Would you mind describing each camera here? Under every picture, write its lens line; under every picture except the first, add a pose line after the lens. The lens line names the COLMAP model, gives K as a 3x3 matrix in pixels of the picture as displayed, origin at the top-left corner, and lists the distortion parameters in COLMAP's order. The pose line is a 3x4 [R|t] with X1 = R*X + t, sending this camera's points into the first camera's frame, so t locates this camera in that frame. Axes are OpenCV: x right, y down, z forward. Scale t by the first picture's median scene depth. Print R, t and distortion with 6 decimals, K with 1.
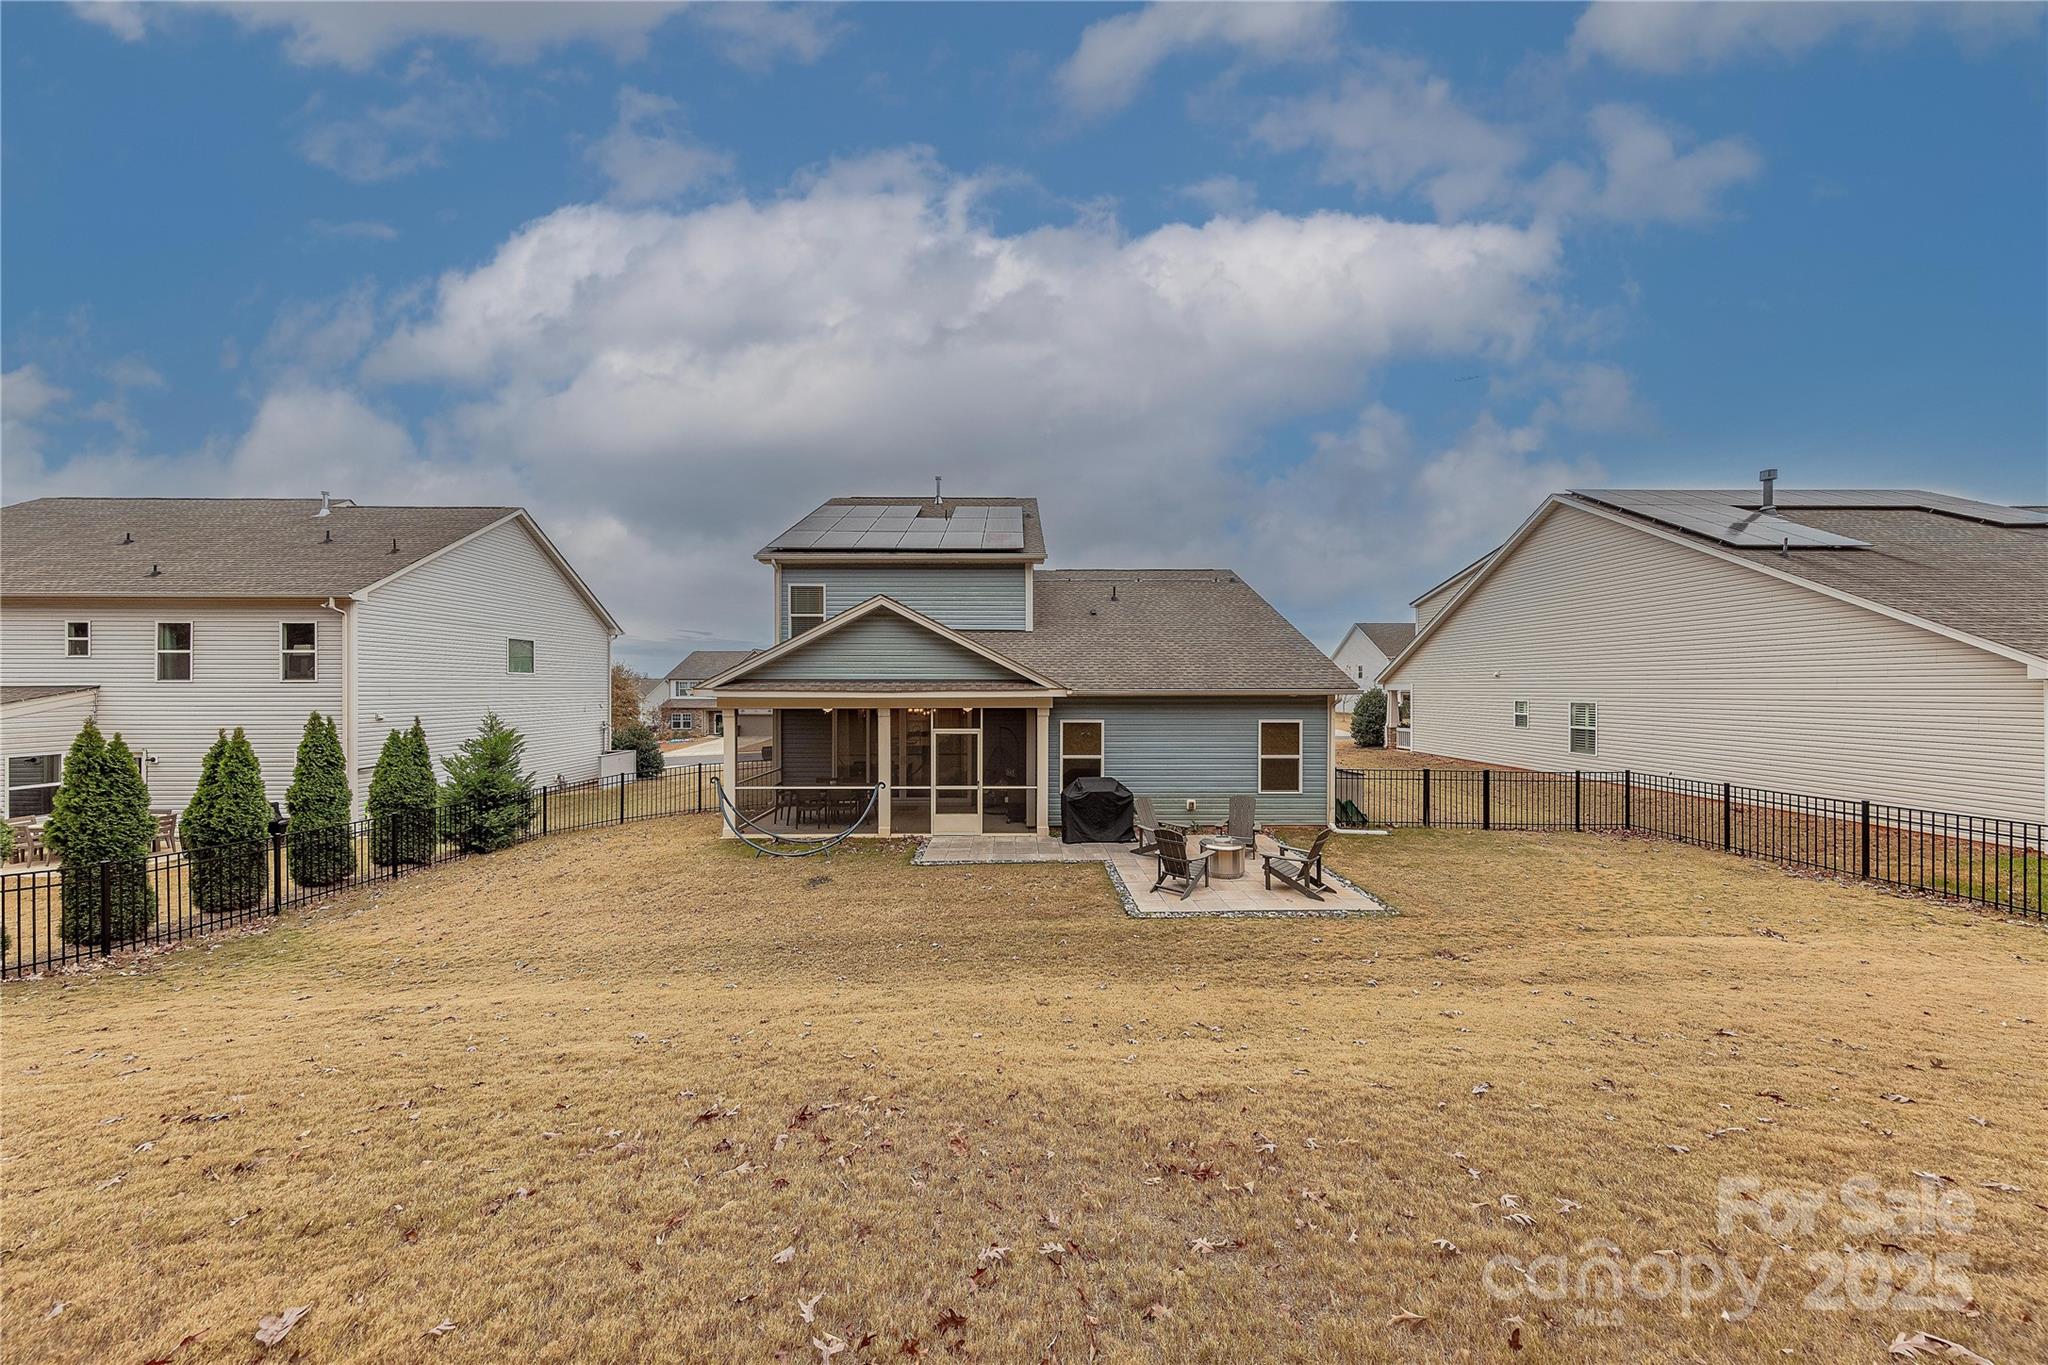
lens RADIAL K [[647.3, 0, 1021.6], [0, 647.3, 692.2], [0, 0, 1]] dist [0.010932, -0.000908]
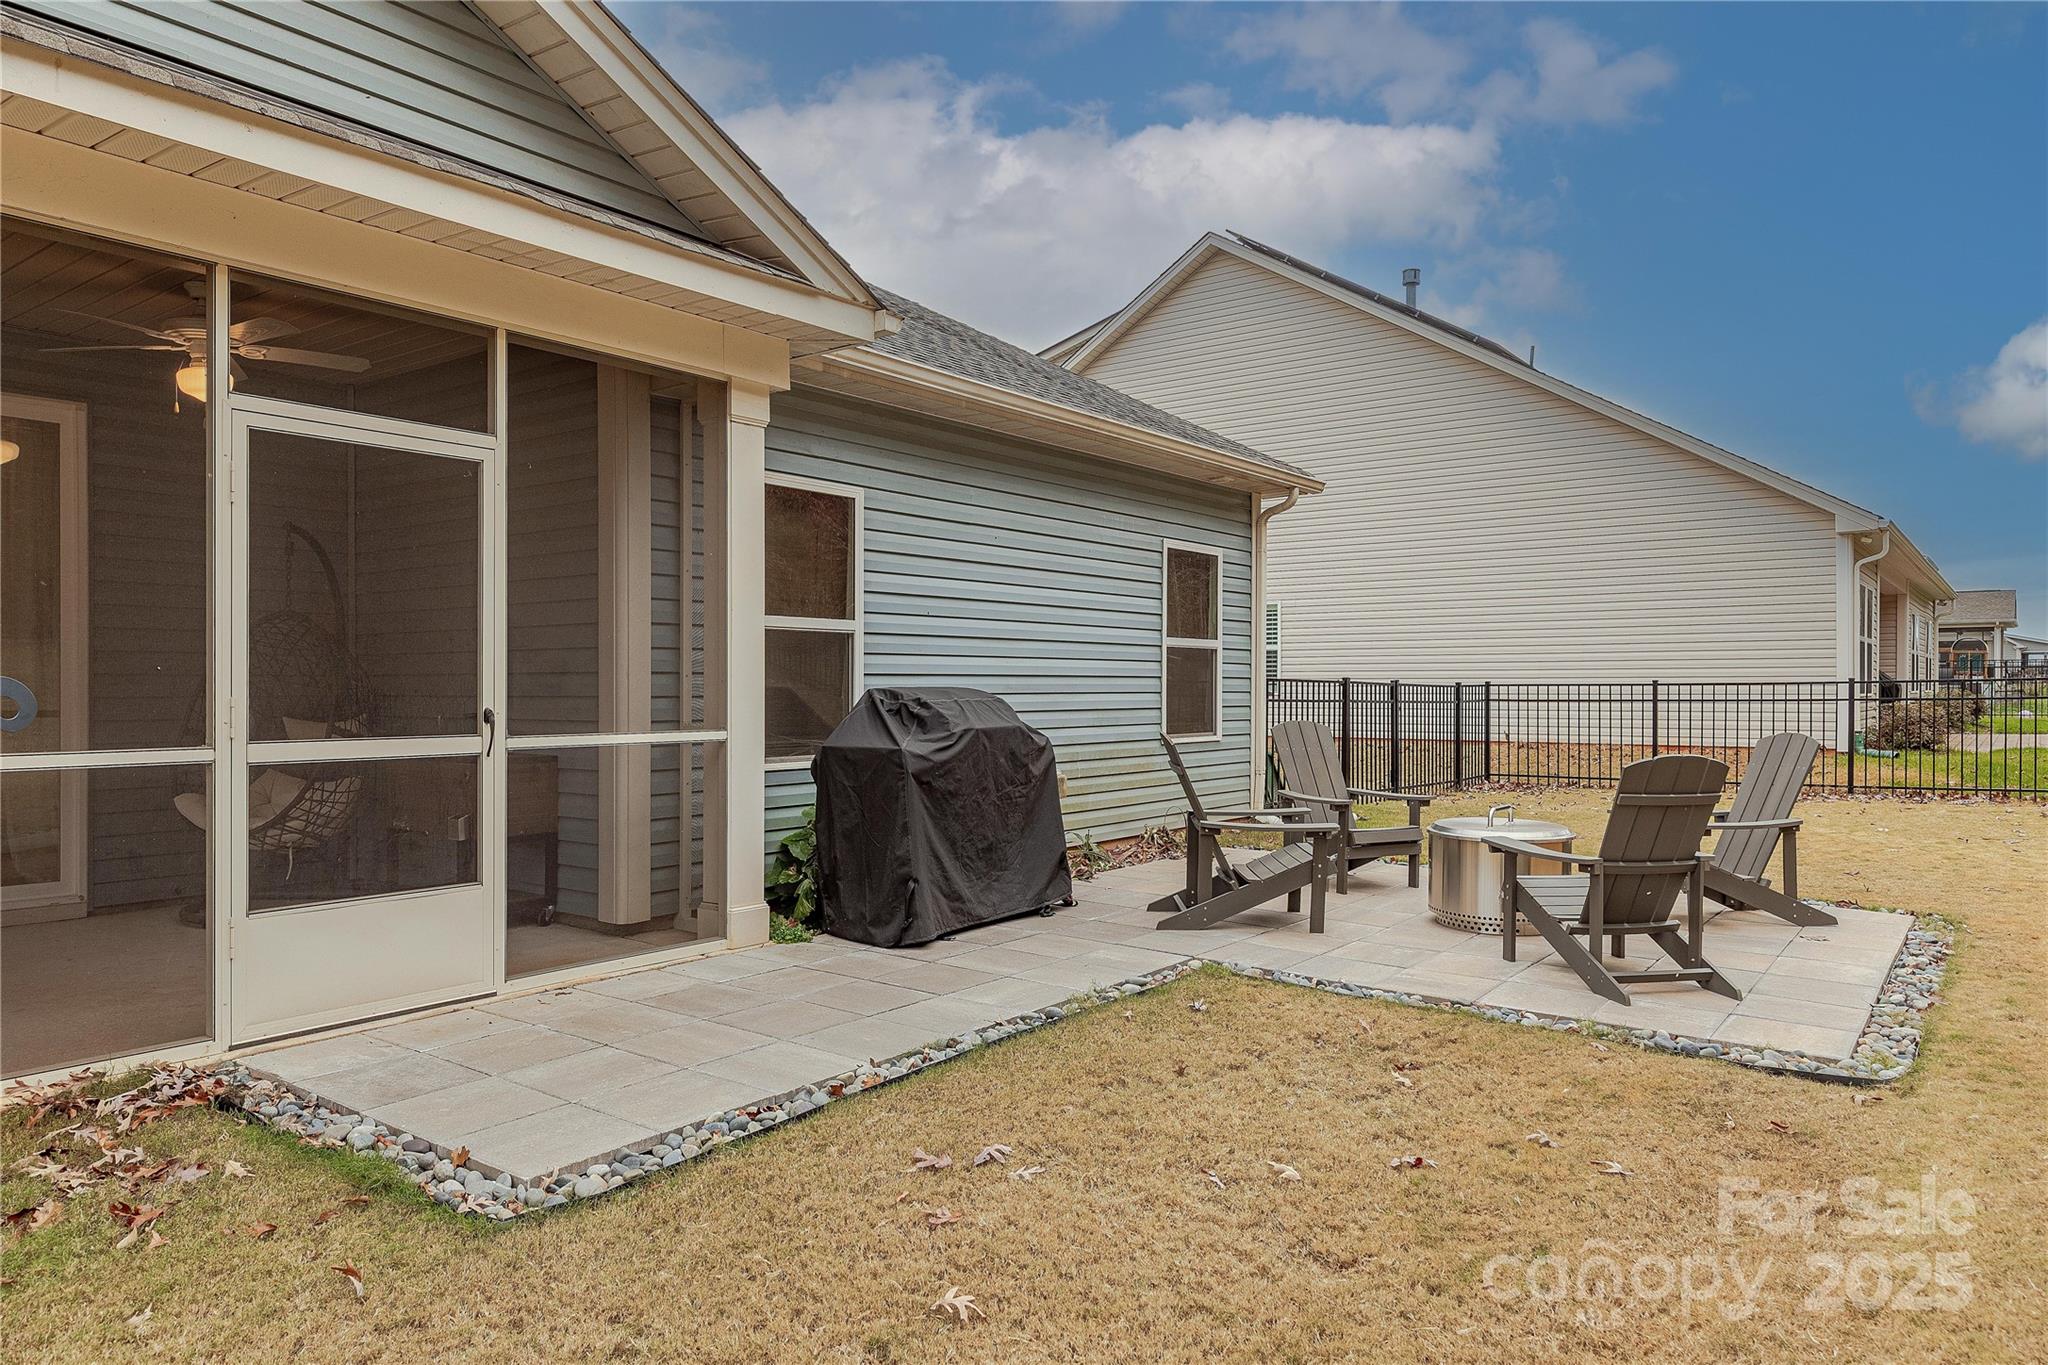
lens RADIAL K [[1345.1, 0, 1019.5], [0, 1345.1, 691.9], [0, 0, 1]] dist [0.005767, 0.000883]
pose [[0.617259, -0.003651, 0.786751, -0.281183], [0.002167, 0.999993, 0.002940, 0.131290], [-0.786757, -0.000110, 0.617263, 0.631443]]
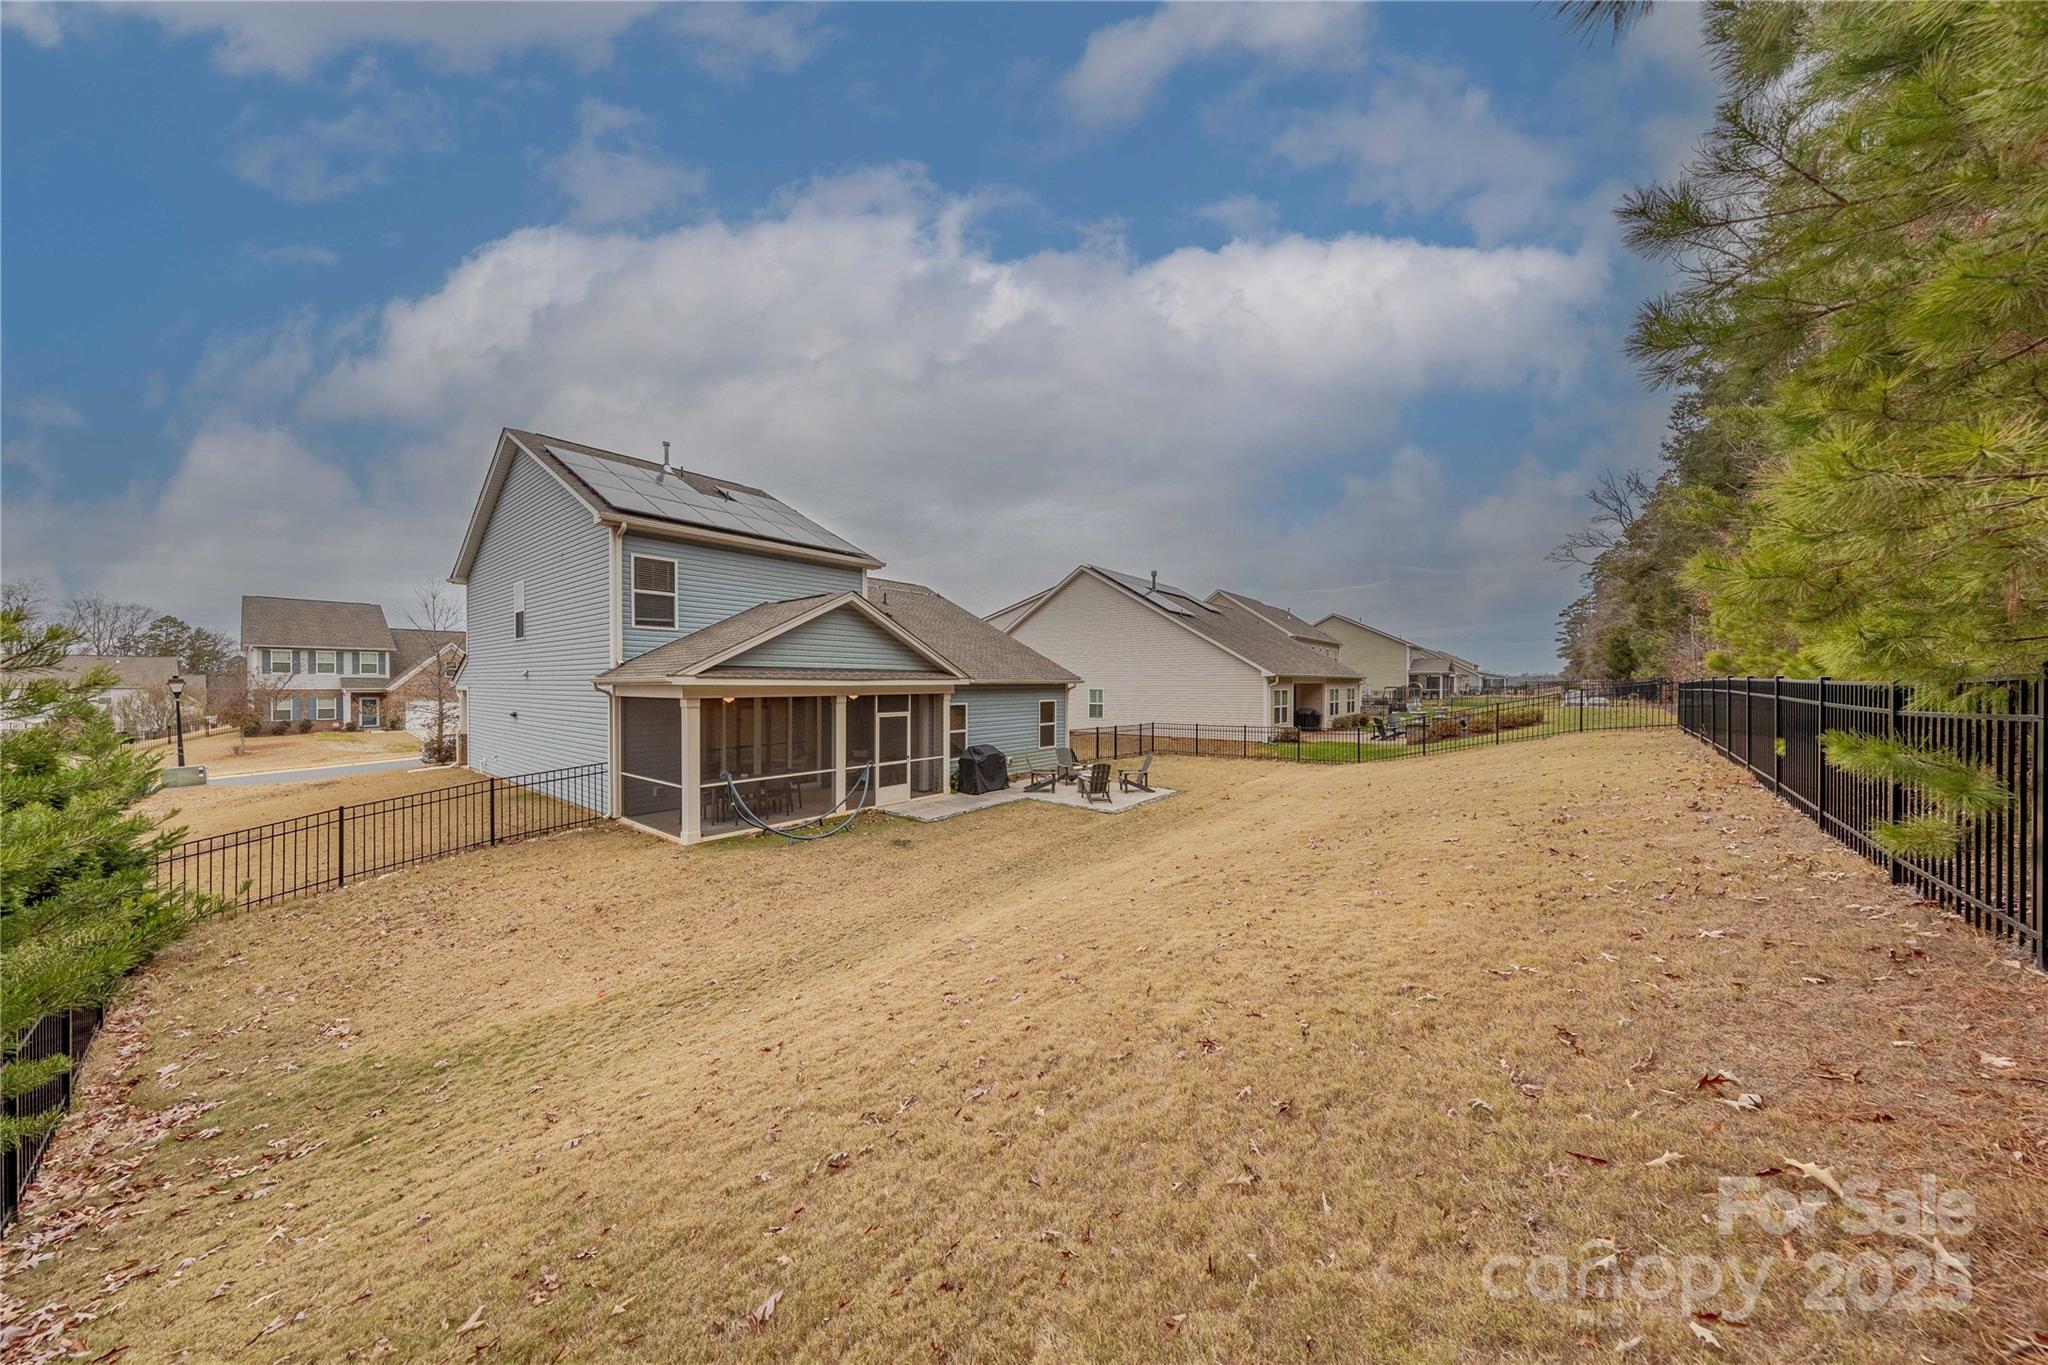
lens RADIAL K [[647.3, 0, 1025.6], [0, 647.3, 684.3], [0, 0, 1]] dist [0.010932, -0.000908]
pose [[0.634907, -0.001153, 0.772588, -0.846106], [0.004485, 0.999988, -0.002194, 0.010192], [-0.772575, 0.004859, 0.634905, 0.078103]]
